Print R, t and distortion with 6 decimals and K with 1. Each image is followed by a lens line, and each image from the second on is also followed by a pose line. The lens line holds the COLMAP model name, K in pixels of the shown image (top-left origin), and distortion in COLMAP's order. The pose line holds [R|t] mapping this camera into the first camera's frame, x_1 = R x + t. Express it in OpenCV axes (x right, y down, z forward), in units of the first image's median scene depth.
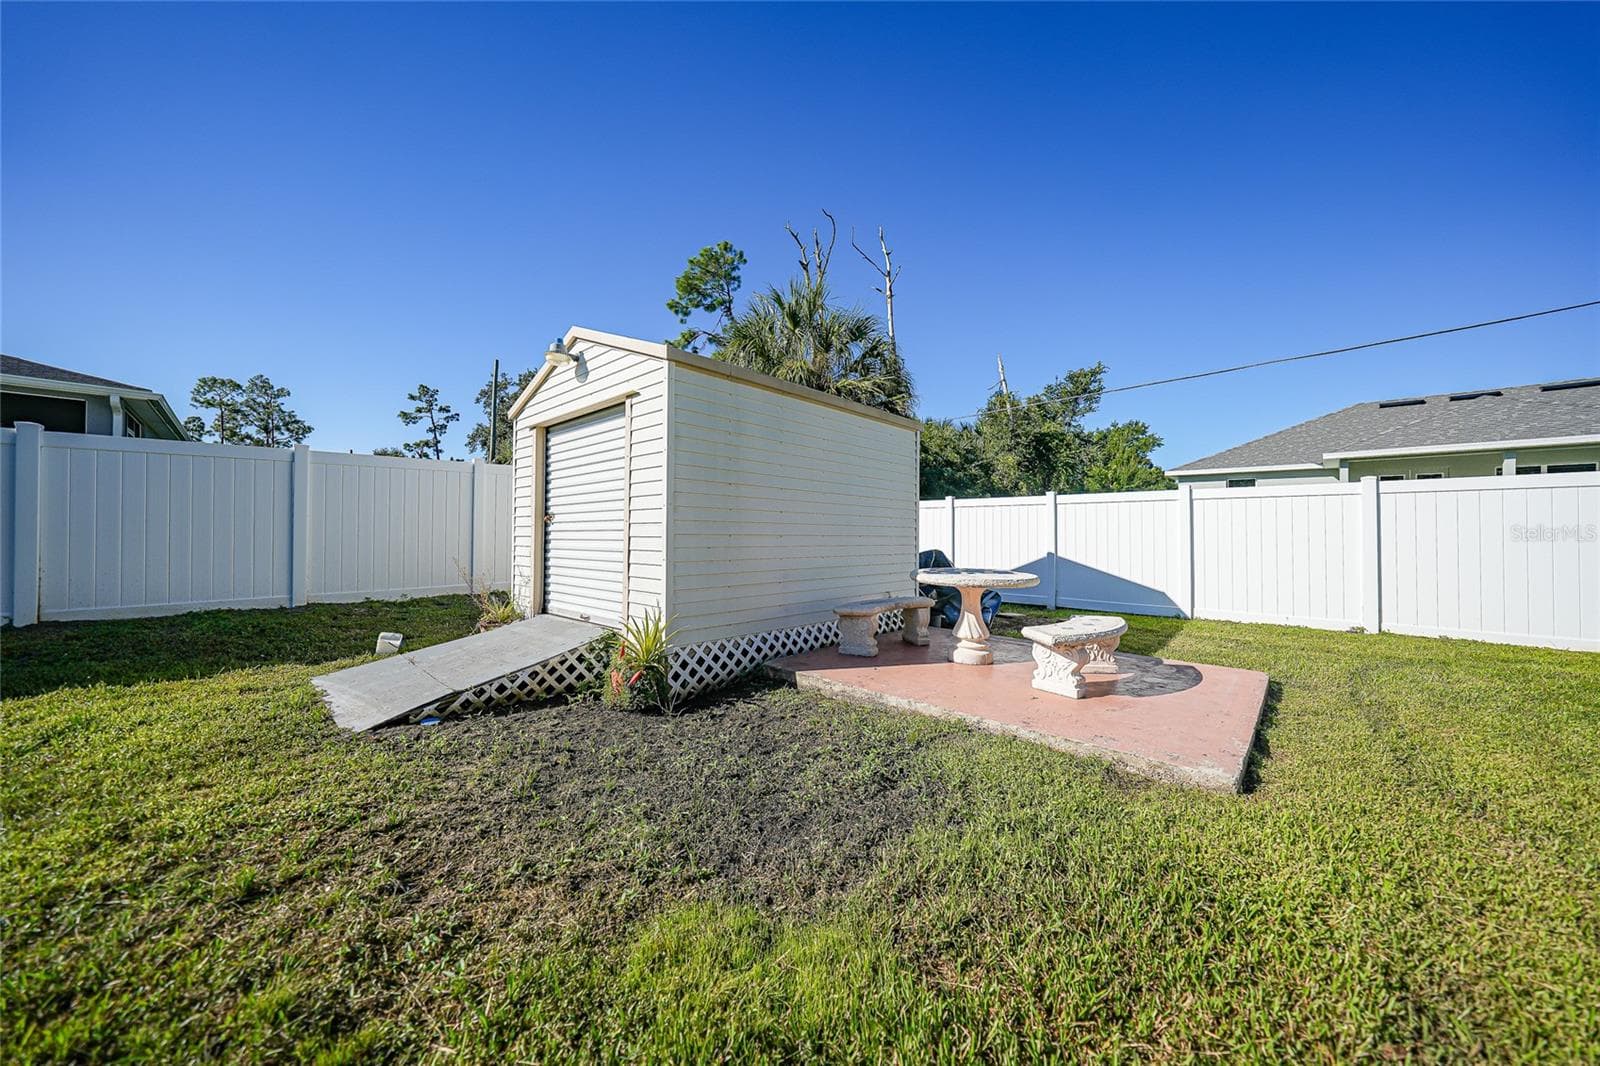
lens RADIAL K [[560.3, 0, 807.5], [0, 560.3, 530.1], [0, 0, 1]] dist [-0.030119, 0.006564]
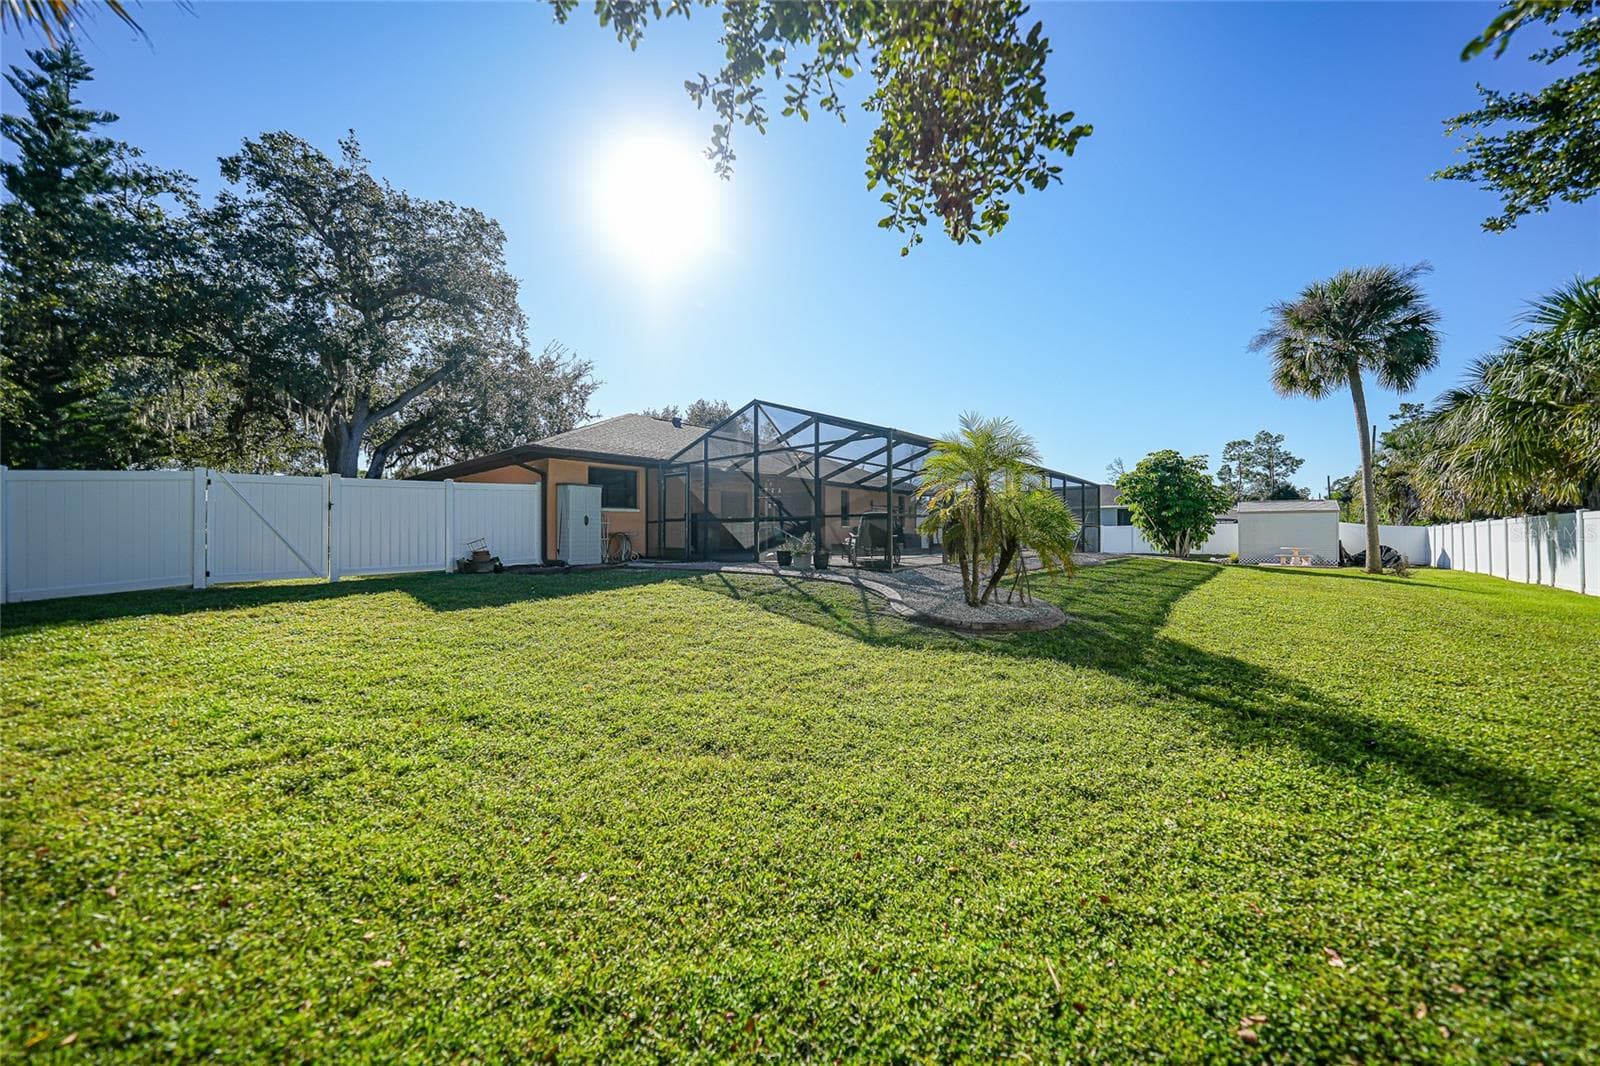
lens RADIAL K [[556.6, 0, 796.4], [0, 556.6, 530.9], [0, 0, 1]] dist [-0.029441, 0.006238]
pose [[-0.062079, -0.014227, -0.997970, 0.496283], [0.001371, 0.999896, -0.014340, -0.000085], [0.998070, -0.002258, -0.062053, -0.134731]]
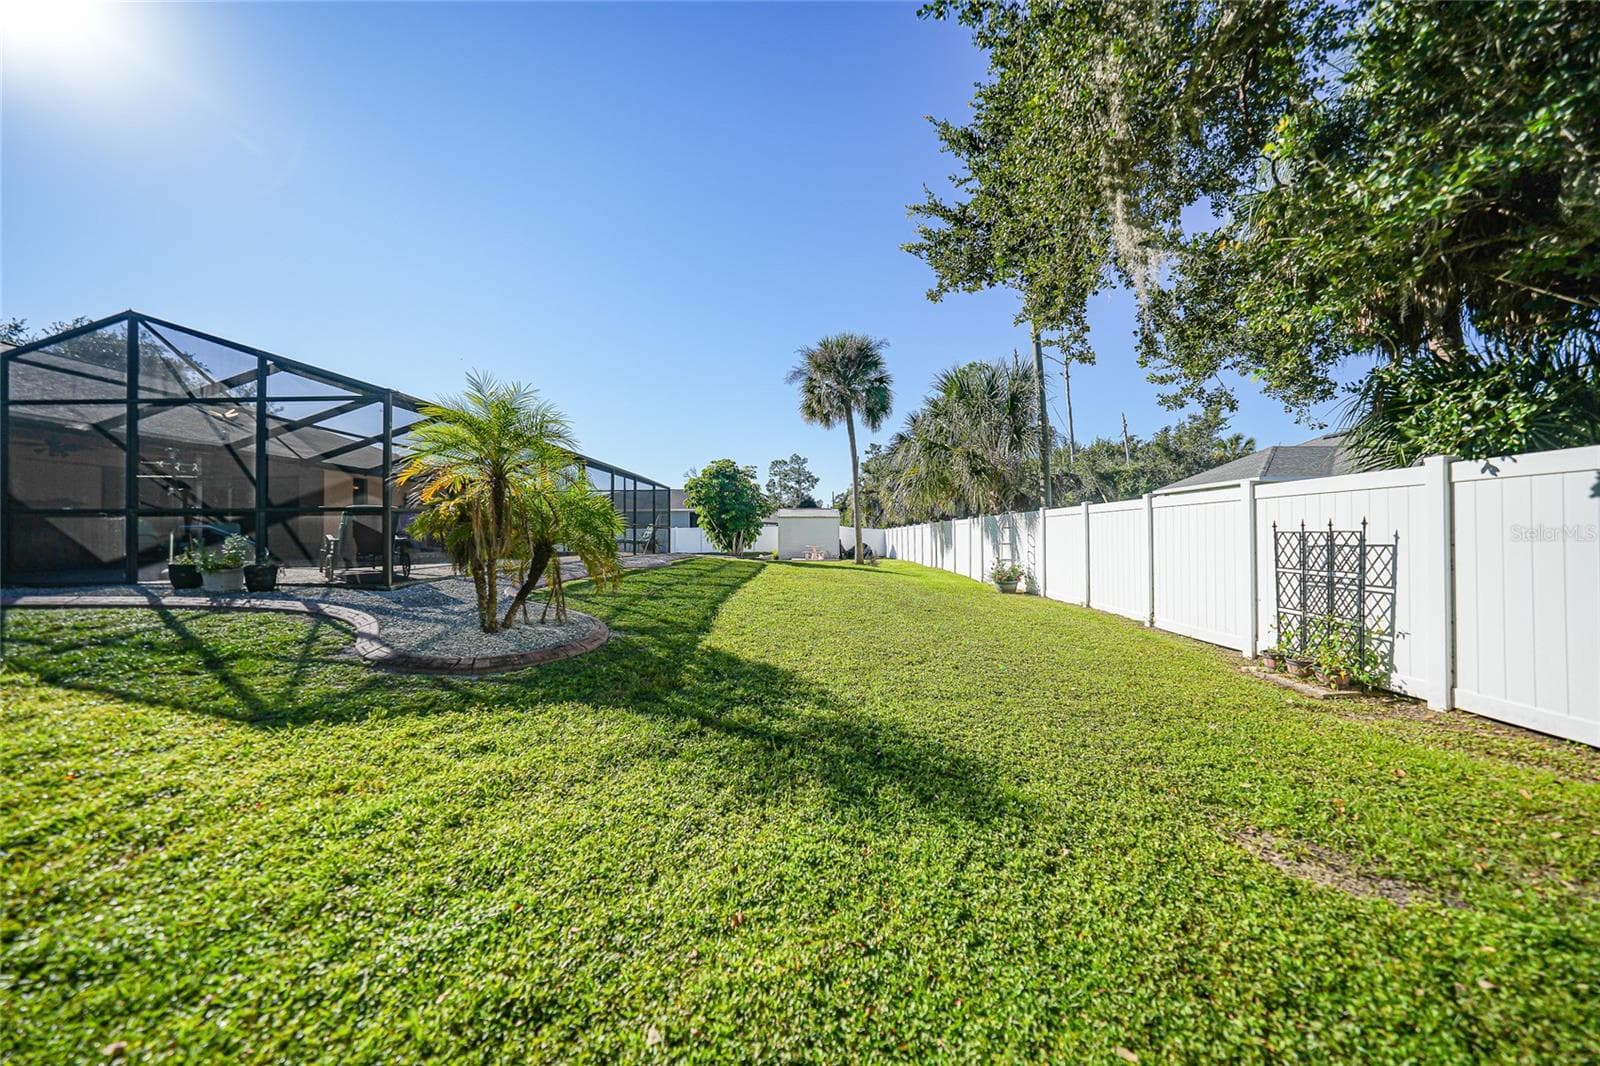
lens RADIAL K [[560.3, 0, 807.5], [0, 560.3, 530.1], [0, 0, 1]] dist [-0.030119, 0.006564]
pose [[0.618670, -0.017186, -0.785463, 0.484837], [0.010074, 0.999852, -0.013942, -0.000177], [0.785586, 0.000713, 0.618751, -0.125594]]
